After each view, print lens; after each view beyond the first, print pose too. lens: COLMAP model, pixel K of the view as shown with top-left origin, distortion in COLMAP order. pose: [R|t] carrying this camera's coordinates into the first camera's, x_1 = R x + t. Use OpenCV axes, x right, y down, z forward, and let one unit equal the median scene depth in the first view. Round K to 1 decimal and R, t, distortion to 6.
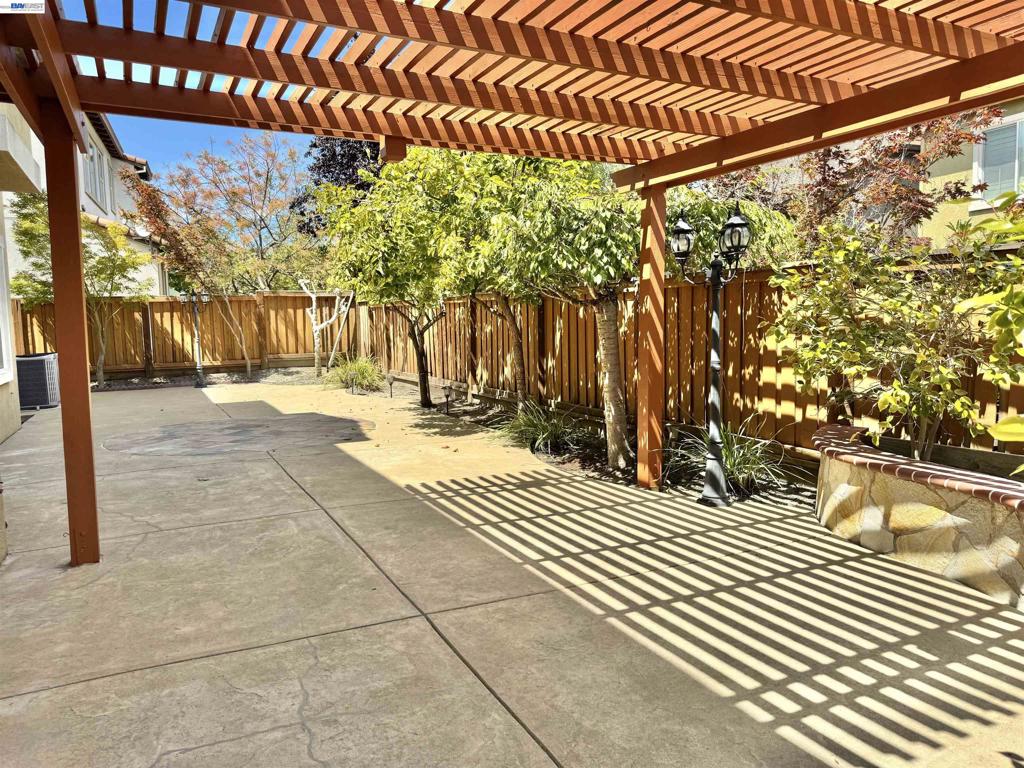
lens RADIAL K [[735.7, 0, 512.2], [0, 735.7, 384.5], [0, 0, 1]] dist [-0.002273, 0.002113]
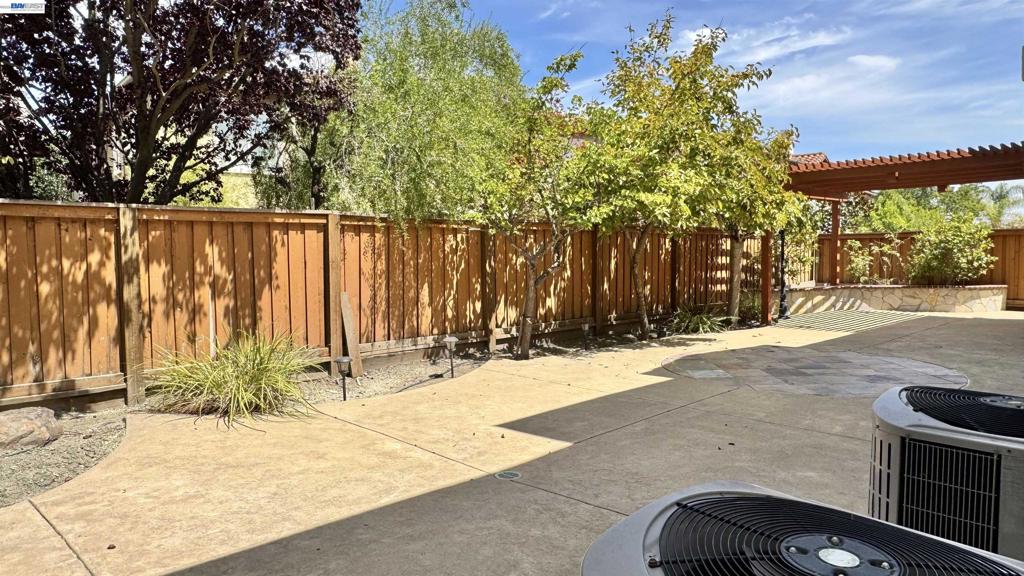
lens RADIAL K [[678.9, 0, 511.8], [0, 678.9, 289.9], [0, 0, 1]] dist [0.000991, 0.000130]
pose [[-0.315326, -0.045077, 0.947912, -1.267776], [0.092890, 0.992608, 0.078103, -0.164119], [-0.944426, 0.112679, -0.308808, 1.954732]]
